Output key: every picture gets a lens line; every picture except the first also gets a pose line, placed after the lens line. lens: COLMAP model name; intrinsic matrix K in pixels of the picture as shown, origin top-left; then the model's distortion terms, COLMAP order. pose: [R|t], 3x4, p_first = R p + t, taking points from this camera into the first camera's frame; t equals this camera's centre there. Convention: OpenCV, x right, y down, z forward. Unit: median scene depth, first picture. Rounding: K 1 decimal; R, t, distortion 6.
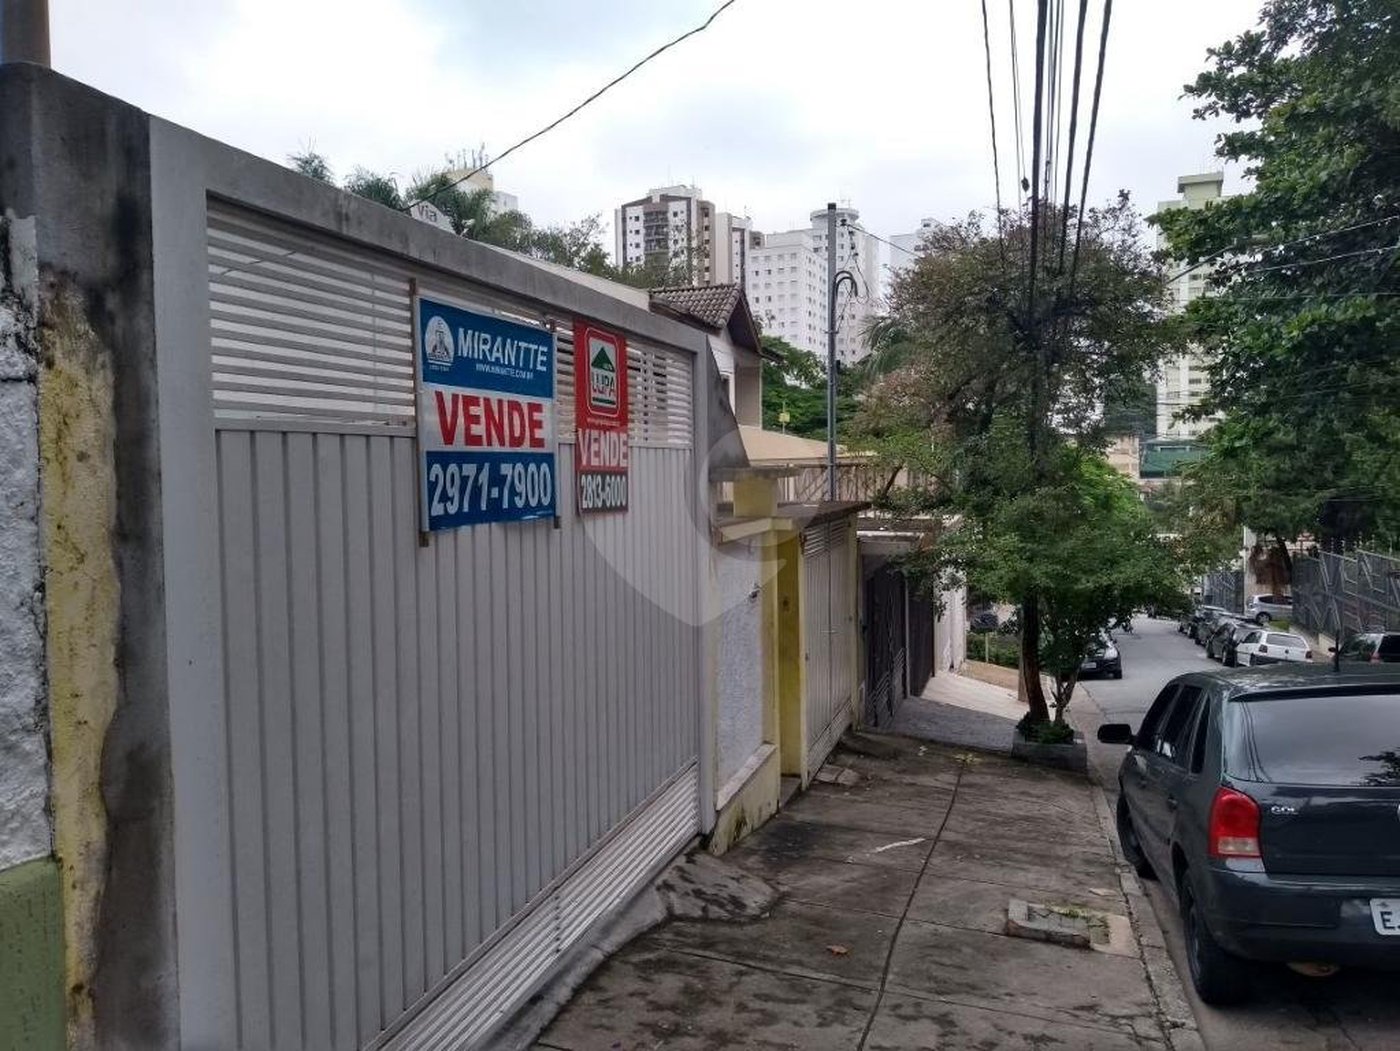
lens RADIAL K [[1088.9, 0, 690.1], [0, 1088.9, 524.7], [0, 0, 1]] dist [0.029156, -0.059620]
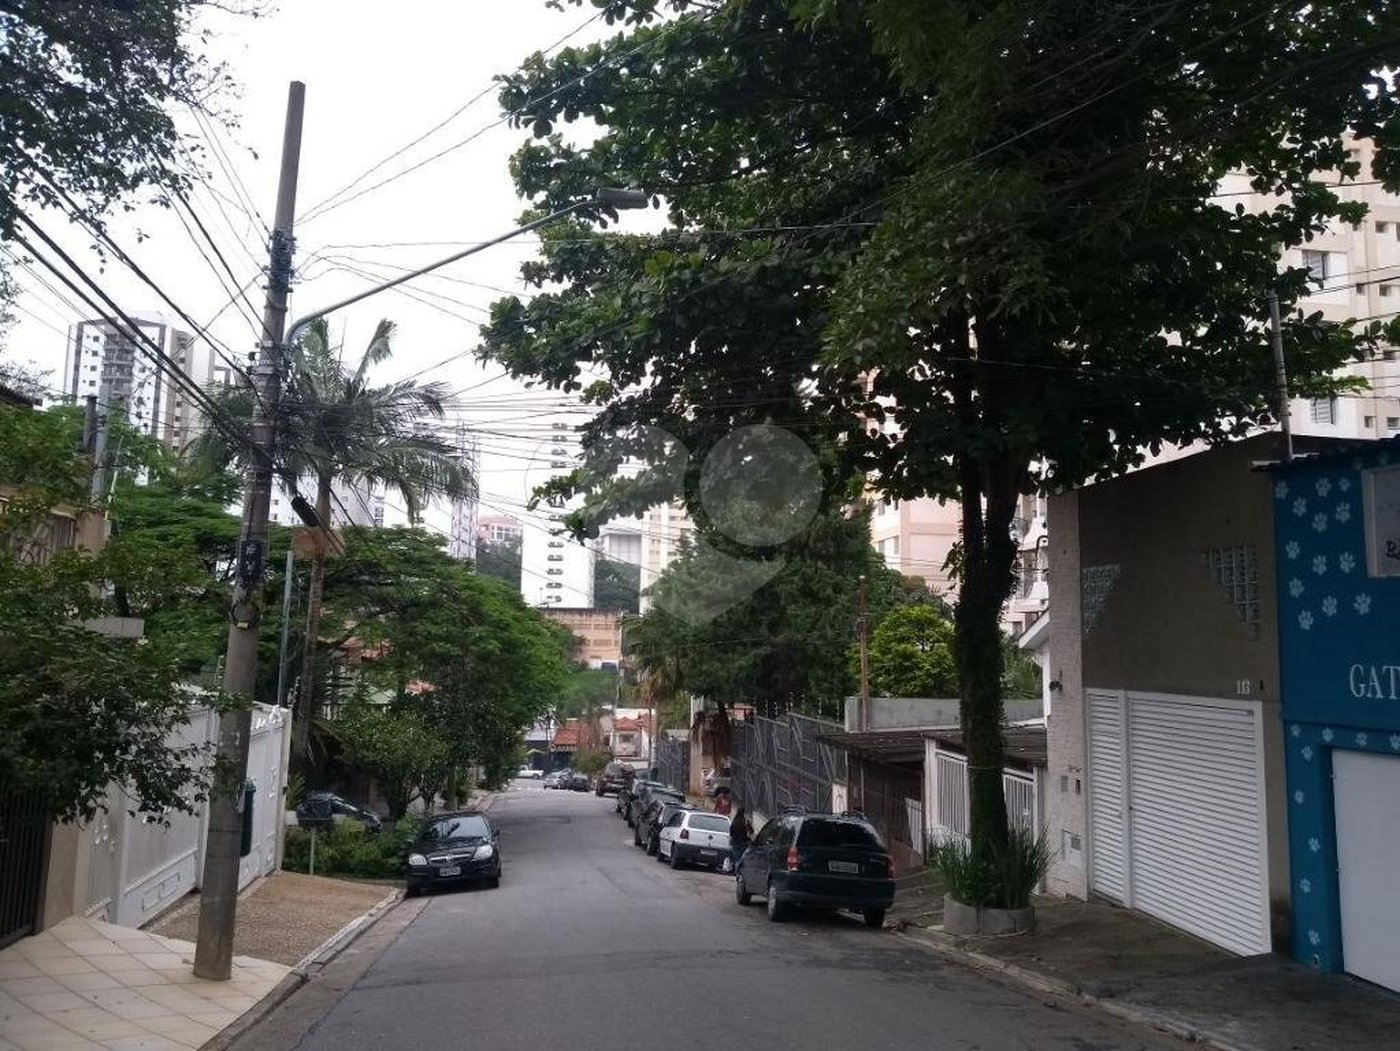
lens RADIAL K [[1082.0, 0, 700.0], [0, 1082.0, 525.5], [0, 0, 1]] dist [0.017533, -0.000907]
pose [[0.899781, 0.083560, 0.428266, 0.145932], [-0.013414, 0.986326, -0.164262, 0.017014], [-0.436136, 0.142055, 0.888598, 0.213158]]
